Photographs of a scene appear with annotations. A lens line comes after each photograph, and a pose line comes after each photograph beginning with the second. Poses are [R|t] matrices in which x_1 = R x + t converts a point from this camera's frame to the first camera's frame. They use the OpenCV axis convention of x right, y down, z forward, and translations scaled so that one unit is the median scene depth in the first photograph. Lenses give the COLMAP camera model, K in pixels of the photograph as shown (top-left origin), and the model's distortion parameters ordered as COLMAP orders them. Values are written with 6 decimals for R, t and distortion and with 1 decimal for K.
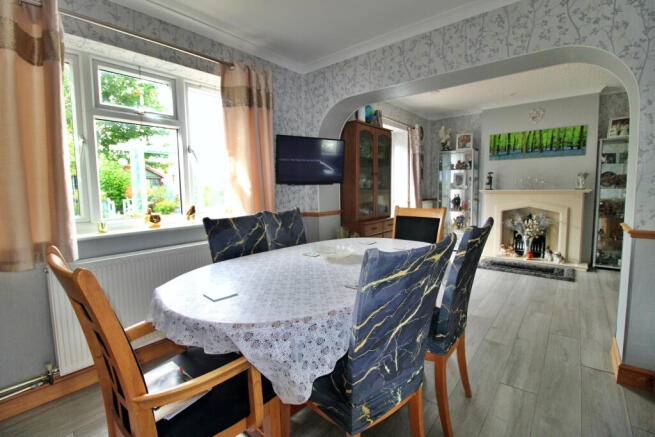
lens RADIAL K [[306.5, 0, 327.5], [0, 306.5, 218.5], [0, 0, 1]] dist [-0.027062, 0.000298]
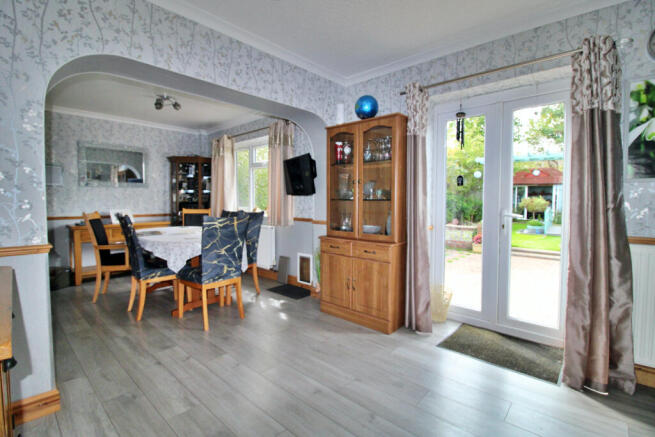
lens RADIAL K [[306.5, 0, 327.5], [0, 306.5, 218.5], [0, 0, 1]] dist [-0.027062, 0.000298]
pose [[-0.052708, 0.078132, -0.995549, 1.478279], [-0.091485, 0.992364, 0.082726, -0.164393], [0.994411, 0.095438, -0.045158, 1.505849]]
